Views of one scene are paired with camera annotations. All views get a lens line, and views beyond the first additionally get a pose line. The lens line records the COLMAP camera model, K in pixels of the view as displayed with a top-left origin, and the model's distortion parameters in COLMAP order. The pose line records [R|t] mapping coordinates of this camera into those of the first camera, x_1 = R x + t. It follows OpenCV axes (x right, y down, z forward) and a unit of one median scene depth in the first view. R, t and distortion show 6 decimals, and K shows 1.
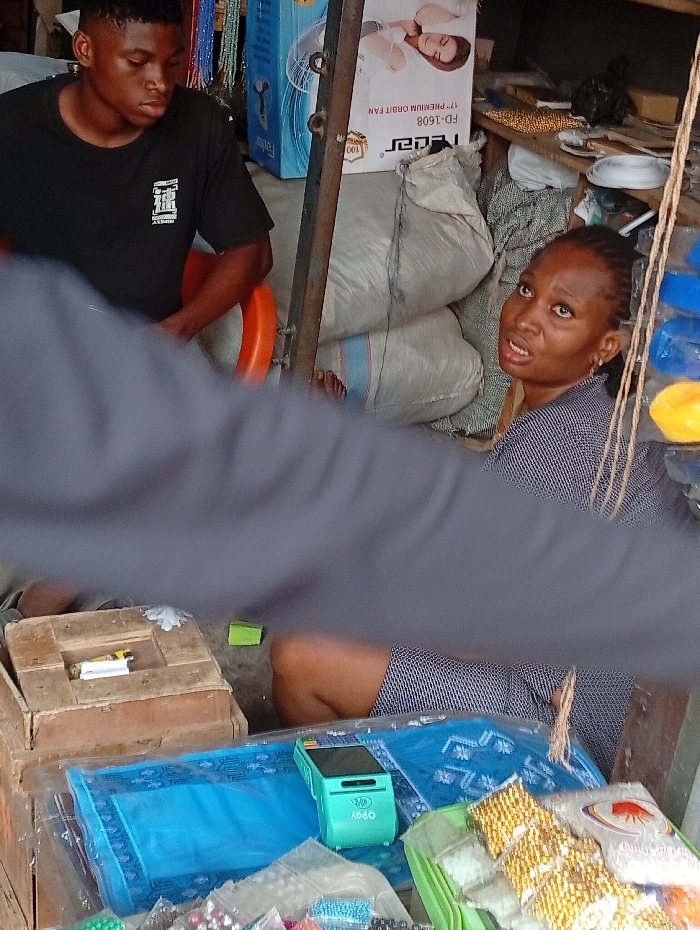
lens RADIAL K [[1444.7, 0, 328.6], [0, 1444.7, 466.3], [0, 0, 1]] dist [0.090063, -0.124501]
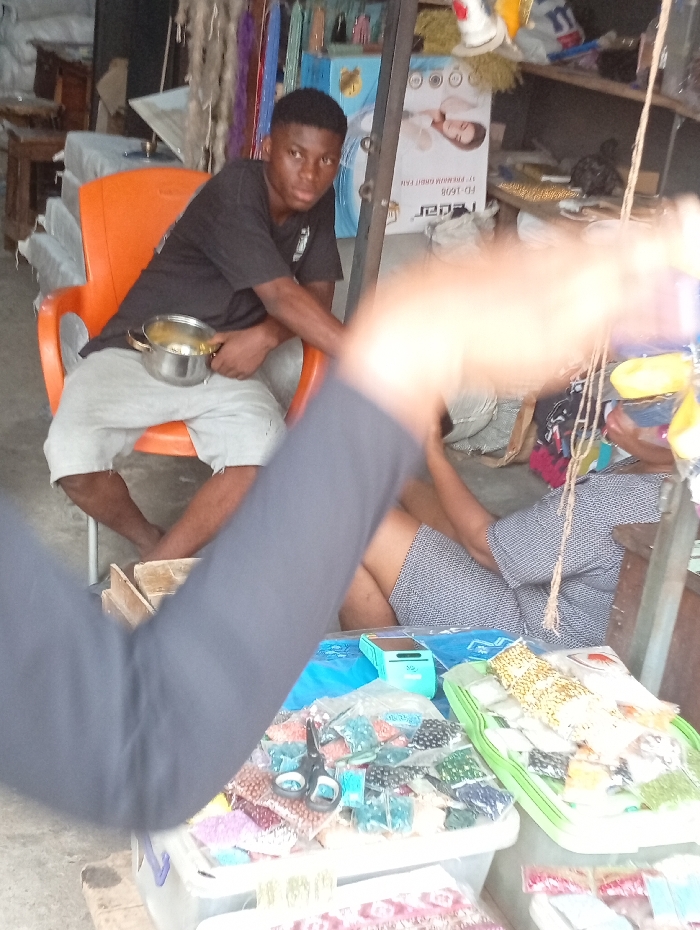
lens RADIAL K [[1464.7, 0, 350.0], [0, 1464.7, 465.0], [0, 0, 1]] dist [0.171149, -0.395957]
pose [[0.999962, 0.004080, 0.007683, -0.023682], [-0.003656, 0.998513, -0.054383, 0.056160], [-0.007893, 0.054353, 0.998491, -0.209859]]
